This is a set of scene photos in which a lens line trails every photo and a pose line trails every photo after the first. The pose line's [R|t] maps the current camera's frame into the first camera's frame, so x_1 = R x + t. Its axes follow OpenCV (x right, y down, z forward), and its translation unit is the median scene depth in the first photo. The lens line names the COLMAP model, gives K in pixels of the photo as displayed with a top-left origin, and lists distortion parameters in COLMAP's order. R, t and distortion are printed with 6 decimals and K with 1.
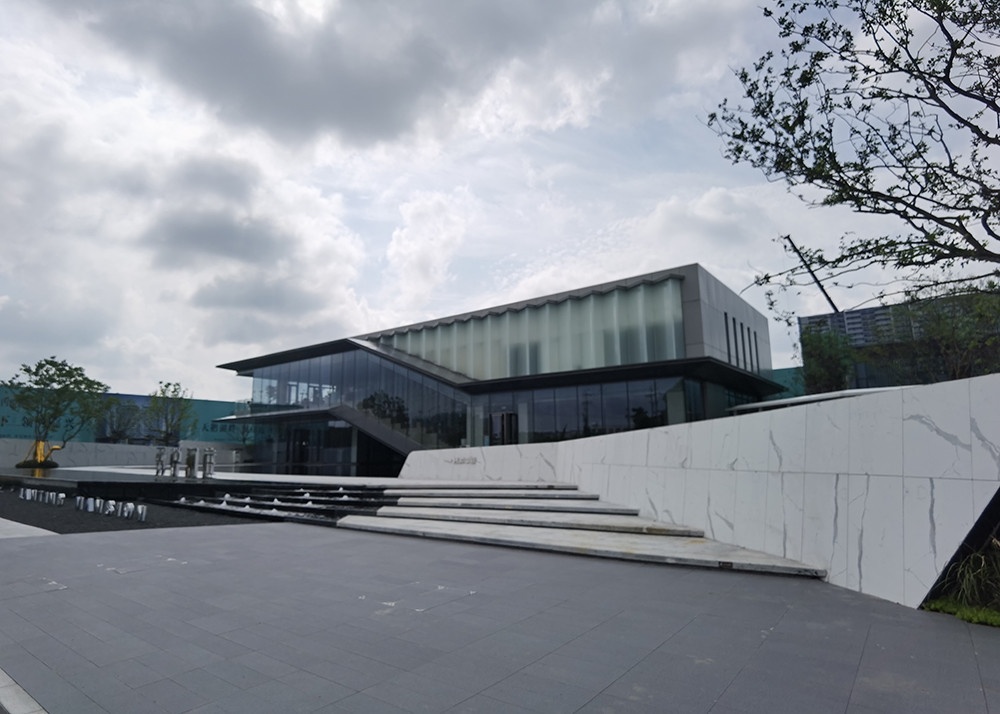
lens RADIAL K [[551.3, 0, 500.0], [0, 551.3, 357.0], [0, 0, 1]] dist [-0.063107, -0.000146]
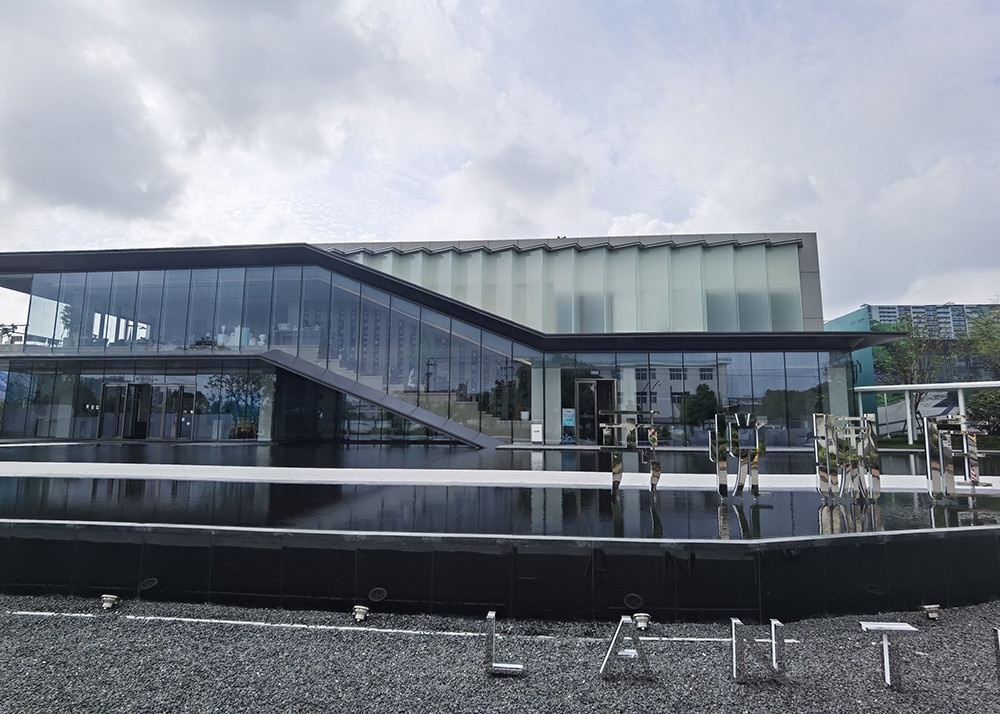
lens RADIAL K [[551.3, 0, 500.0], [0, 551.3, 357.0], [0, 0, 1]] dist [-0.063107, -0.000146]
pose [[0.838960, 0.079387, 0.538371, -0.487794], [-0.105741, 0.994228, 0.018172, 0.067988], [-0.533821, -0.072173, 0.842512, 0.421663]]
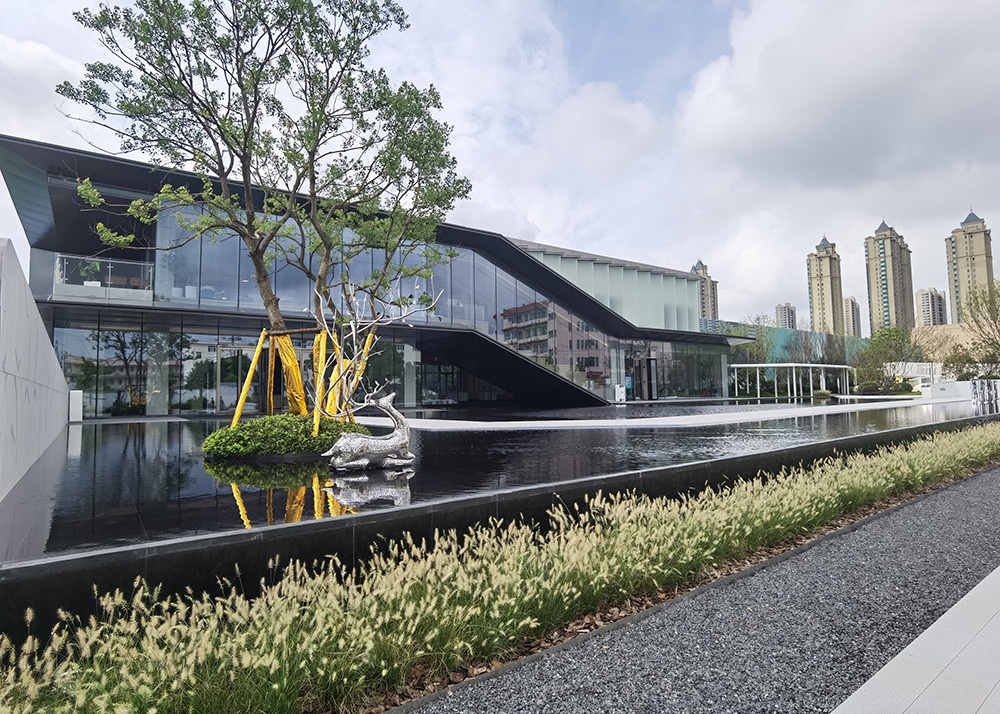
lens RADIAL K [[551.3, 0, 500.0], [0, 551.3, 357.0], [0, 0, 1]] dist [-0.063107, -0.000146]
pose [[0.264620, 0.060550, 0.962450, -0.968500], [-0.157543, 0.987333, -0.018800, 0.138144], [-0.951397, -0.146652, 0.270807, 0.807517]]
